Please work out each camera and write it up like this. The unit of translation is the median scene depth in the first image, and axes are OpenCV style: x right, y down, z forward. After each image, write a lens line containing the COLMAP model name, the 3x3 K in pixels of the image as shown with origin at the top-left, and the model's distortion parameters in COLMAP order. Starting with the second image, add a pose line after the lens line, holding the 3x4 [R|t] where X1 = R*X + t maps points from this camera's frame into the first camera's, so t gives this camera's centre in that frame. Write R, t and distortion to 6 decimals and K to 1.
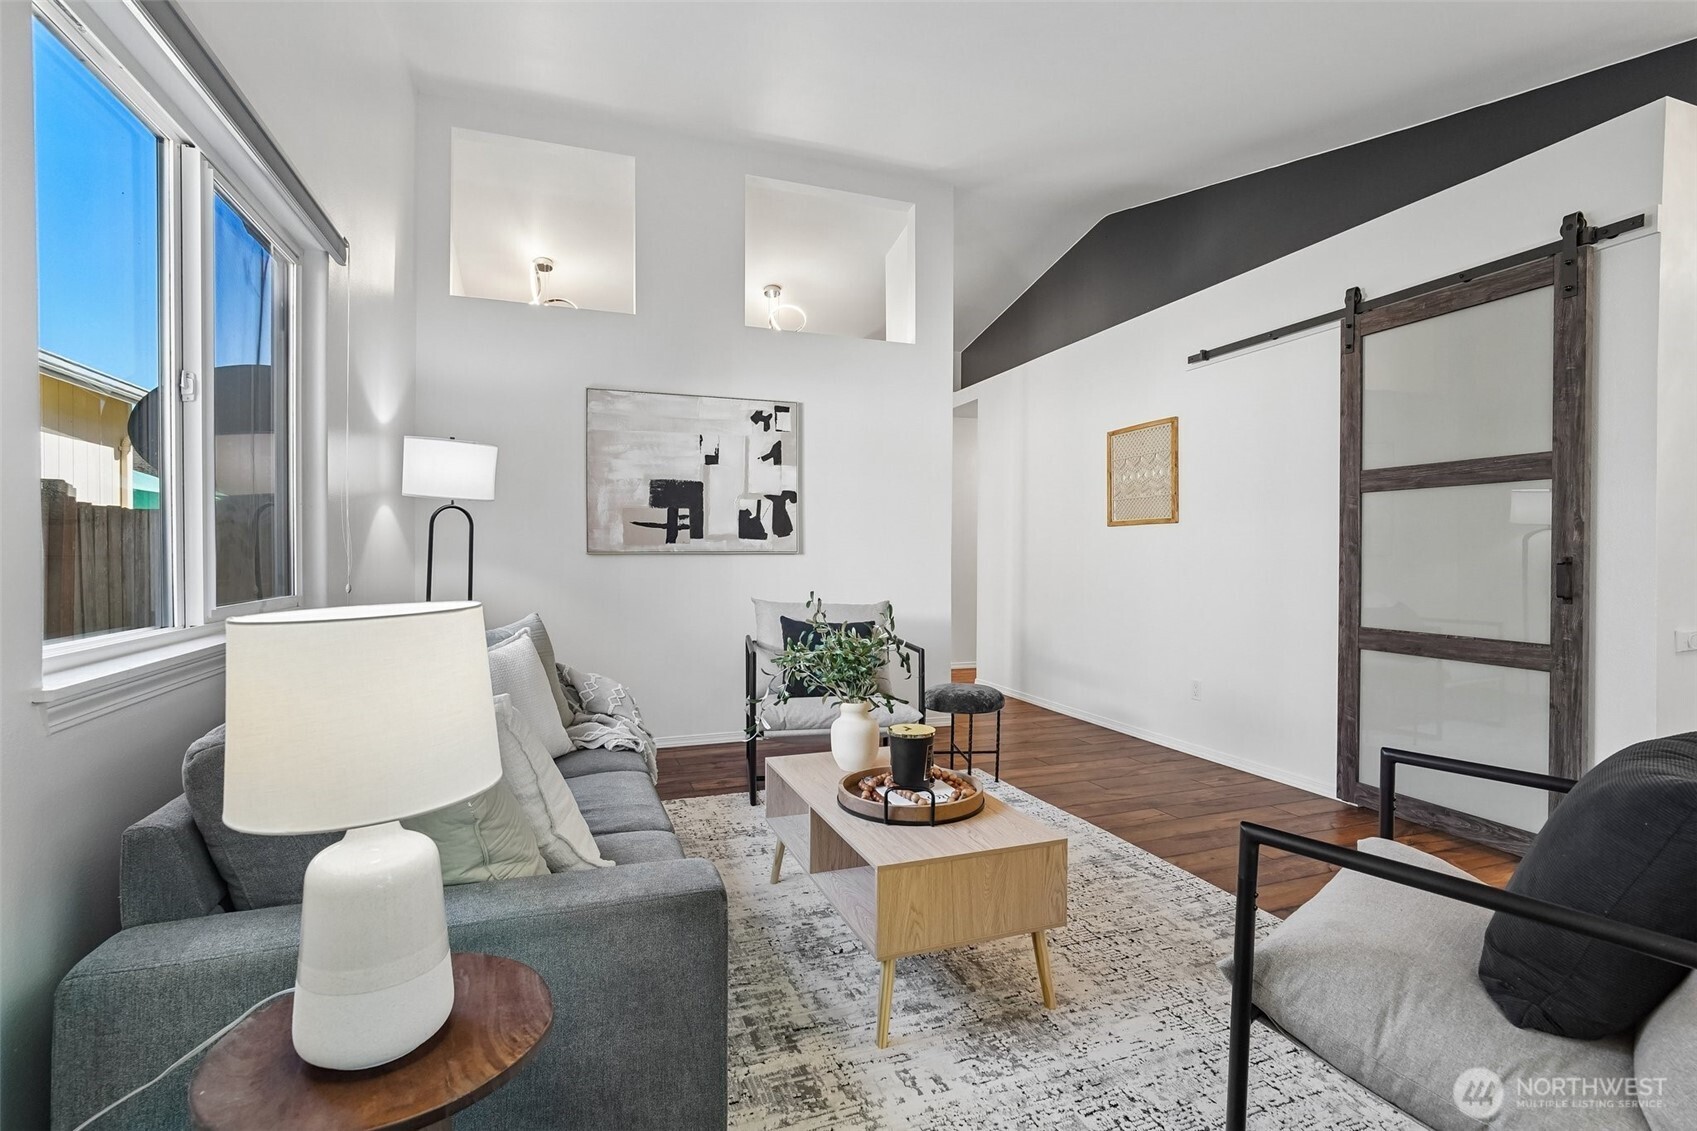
lens RADIAL K [[793.7, 0, 857.1], [0, 793.7, 557.1], [0, 0, 1]] dist [-0.005502, -0.000374]
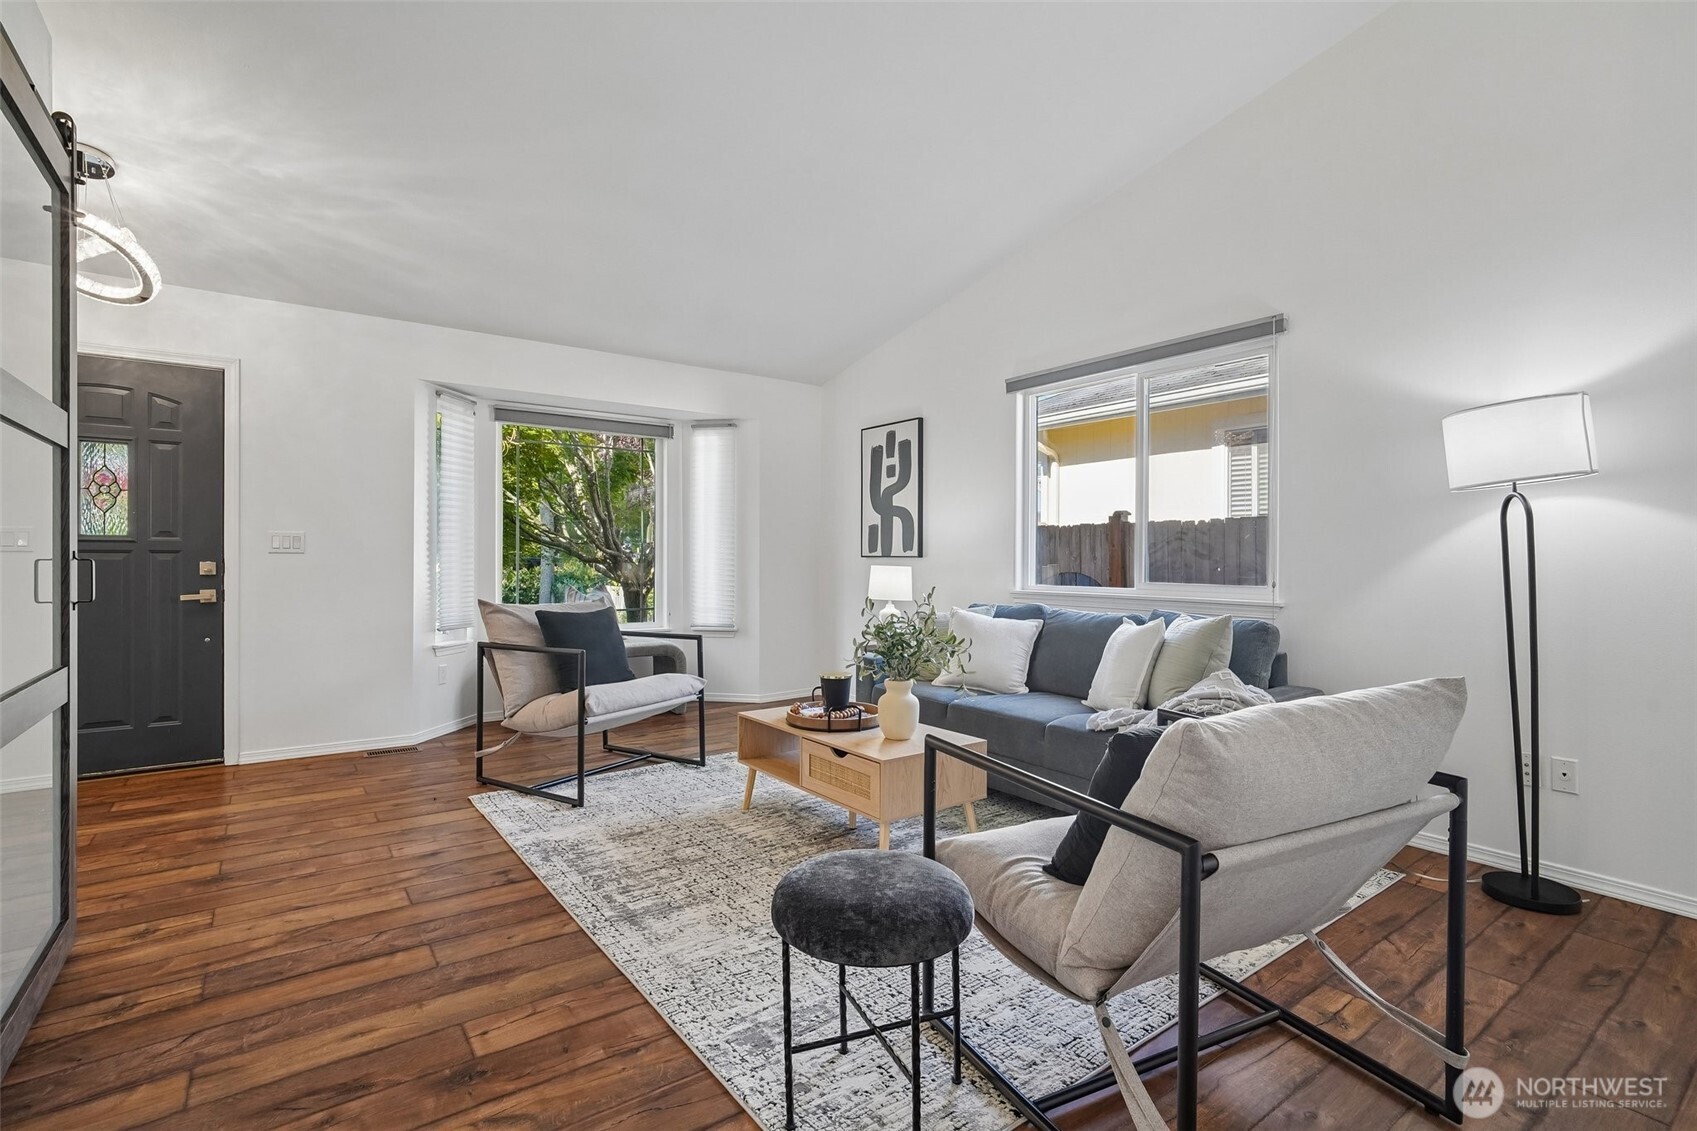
lens RADIAL K [[795.4, 0, 846.8], [0, 795.4, 554.5], [0, 0, 1]] dist [-0.017824, 0.007961]
pose [[-0.959320, -0.010347, -0.282132, 0.224793], [-0.009429, 0.999945, -0.004614, -0.000417], [0.282164, -0.001766, -0.959365, 1.177861]]
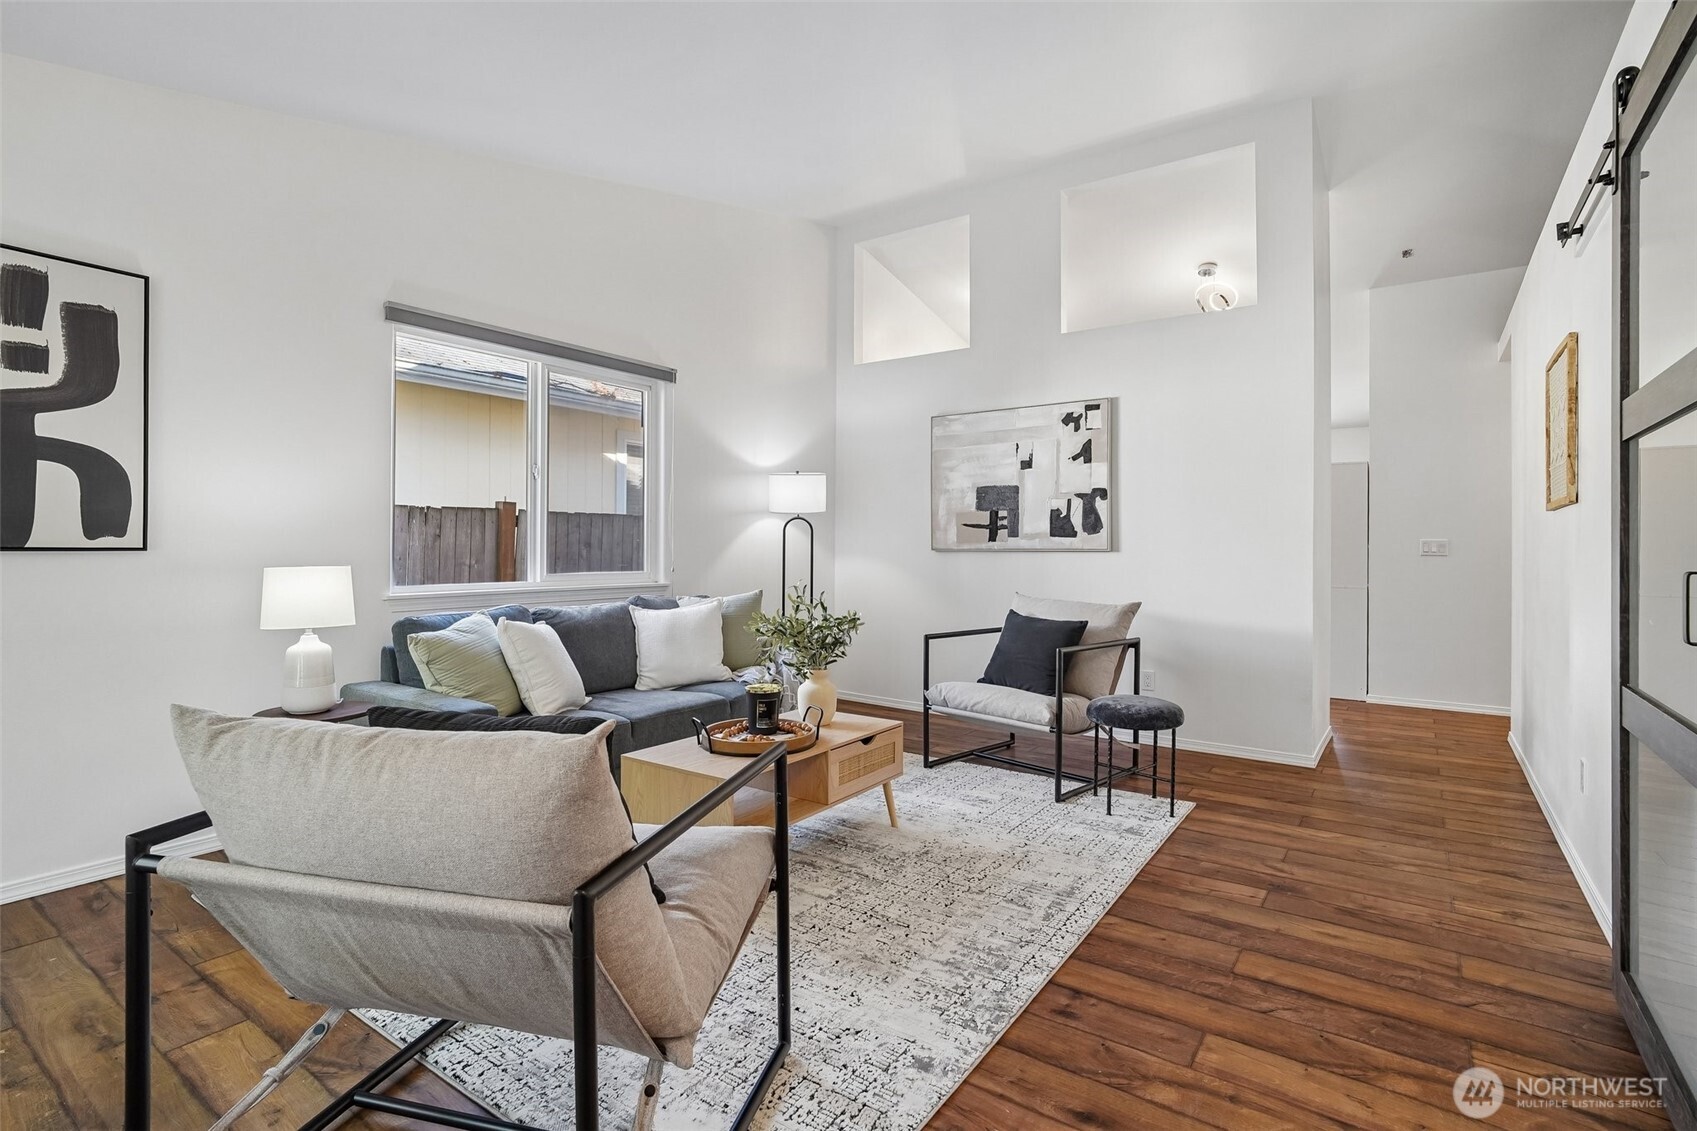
lens RADIAL K [[793.7, 0, 857.1], [0, 793.7, 557.1], [0, 0, 1]] dist [-0.005502, -0.000374]
pose [[0.570950, 0.010018, -0.820924, 0.585893], [-0.004183, 0.999948, 0.009293, -0.005060], [0.820974, -0.001872, 0.570962, 0.189595]]
